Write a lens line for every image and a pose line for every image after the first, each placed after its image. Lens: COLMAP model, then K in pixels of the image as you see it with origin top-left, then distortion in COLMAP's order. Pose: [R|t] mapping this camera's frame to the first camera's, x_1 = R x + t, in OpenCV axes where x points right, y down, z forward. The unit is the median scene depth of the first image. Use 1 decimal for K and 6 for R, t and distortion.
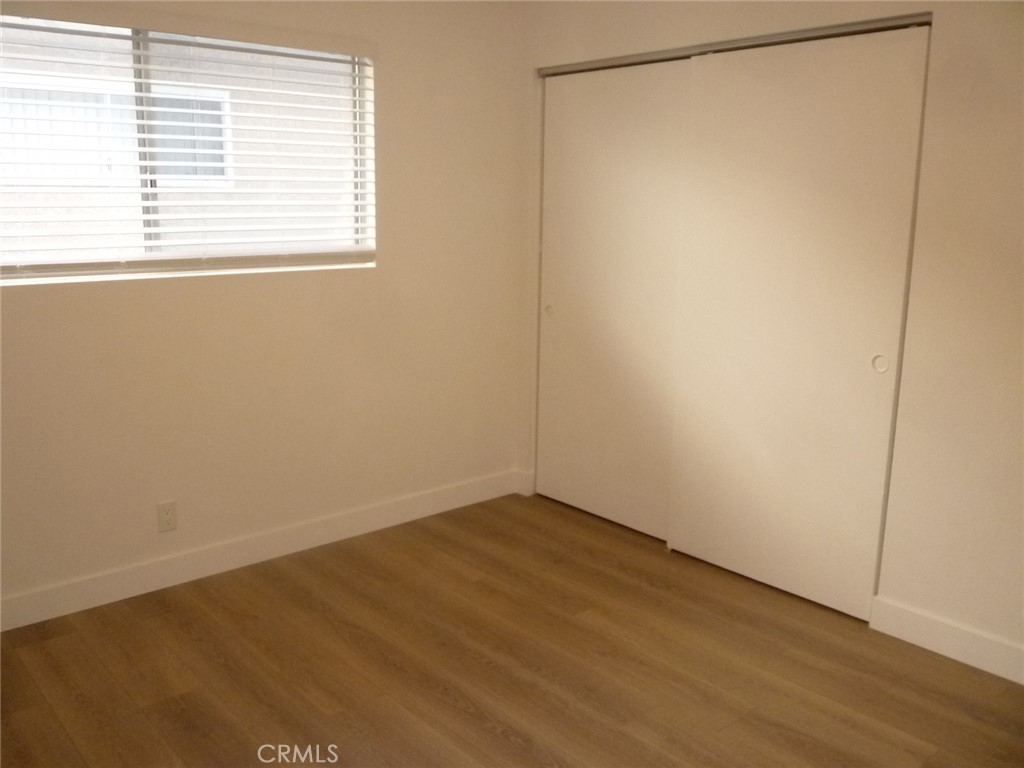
lens RADIAL K [[883.8, 0, 512.0], [0, 883.8, 384.0], [0, 0, 1]] dist [-0.038708, 0.019843]
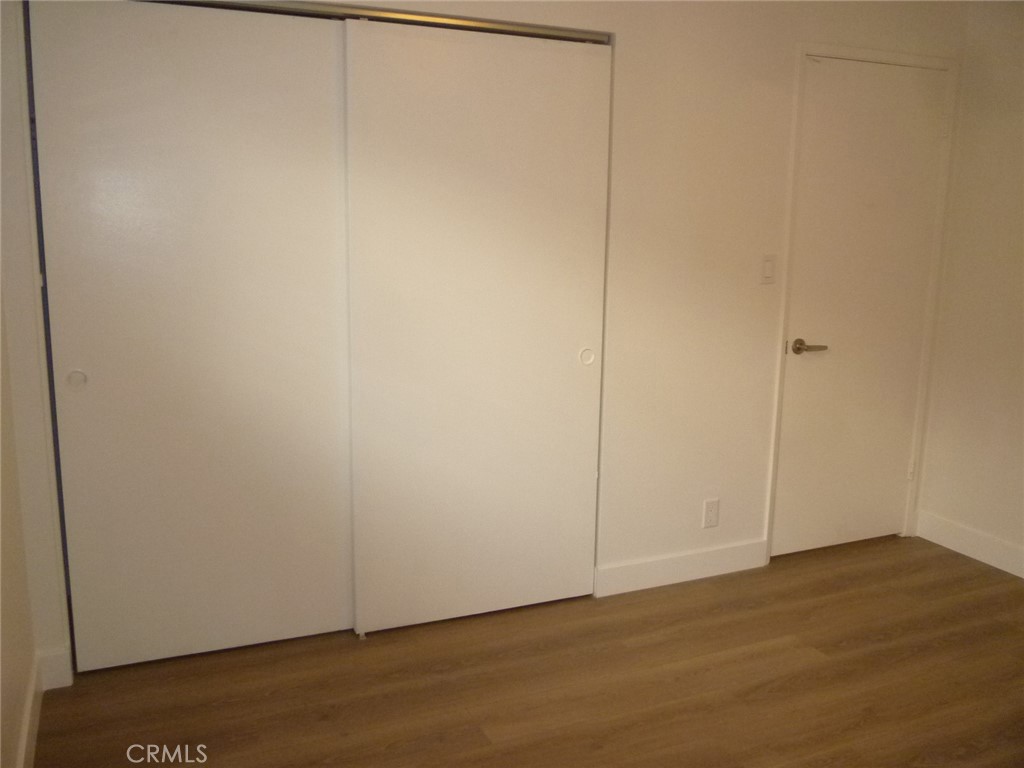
lens RADIAL K [[883.8, 0, 512.0], [0, 883.8, 384.0], [0, 0, 1]] dist [-0.038708, 0.019843]
pose [[0.307697, -0.185786, 0.933170, -0.530015], [0.182790, 0.974026, 0.133648, -0.128855], [-0.933761, 0.129451, 0.333665, 0.629412]]
